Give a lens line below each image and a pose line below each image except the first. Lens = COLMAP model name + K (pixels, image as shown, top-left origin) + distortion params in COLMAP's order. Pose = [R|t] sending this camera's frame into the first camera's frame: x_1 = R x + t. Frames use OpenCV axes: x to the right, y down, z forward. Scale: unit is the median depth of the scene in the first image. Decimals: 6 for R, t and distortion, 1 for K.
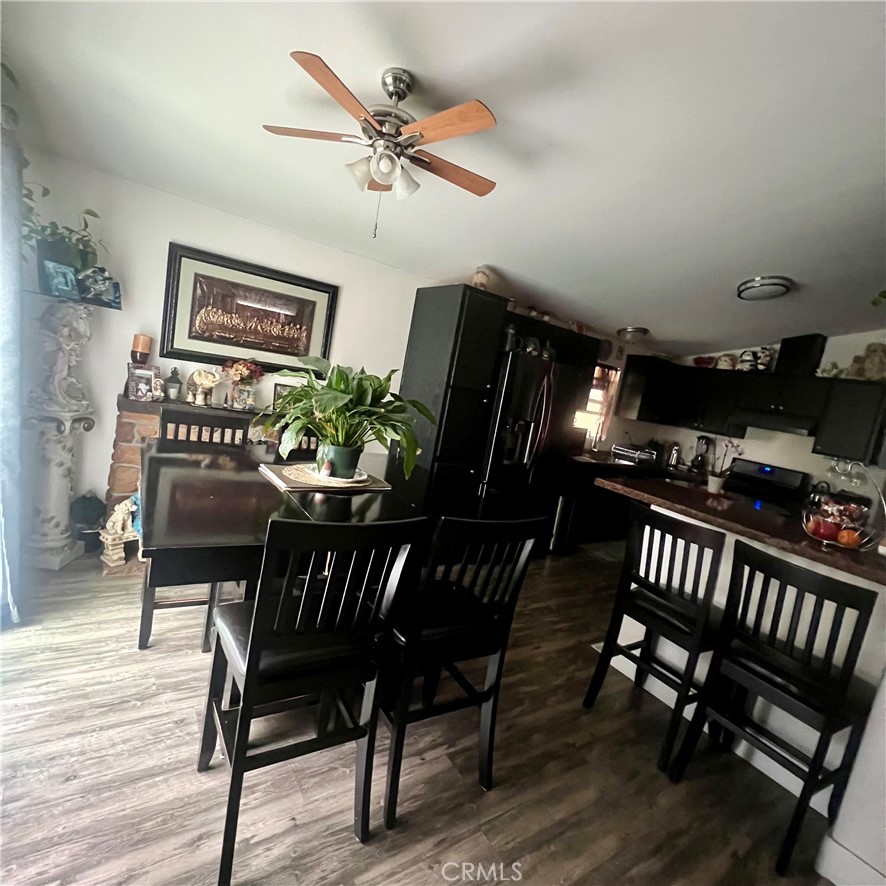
lens RADIAL K [[473.2, 0, 442.8], [0, 473.2, 441.8], [0, 0, 1]] dist [-0.001994, 0.002094]
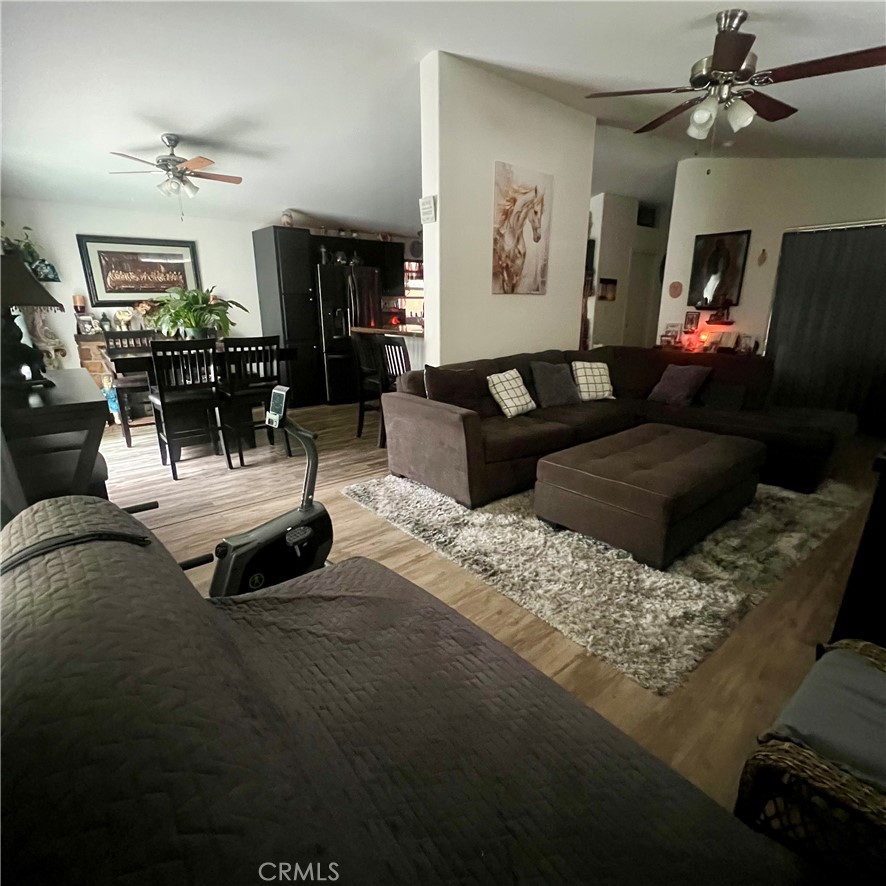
lens RADIAL K [[473.2, 0, 443.6], [0, 473.2, 441.4], [0, 0, 1]] dist [-0.001994, 0.002094]
pose [[0.978209, -0.201759, 0.048993, 0.428744], [0.190823, 0.966655, 0.170775, 0.226145], [-0.081815, -0.157704, 0.984091, -0.801828]]
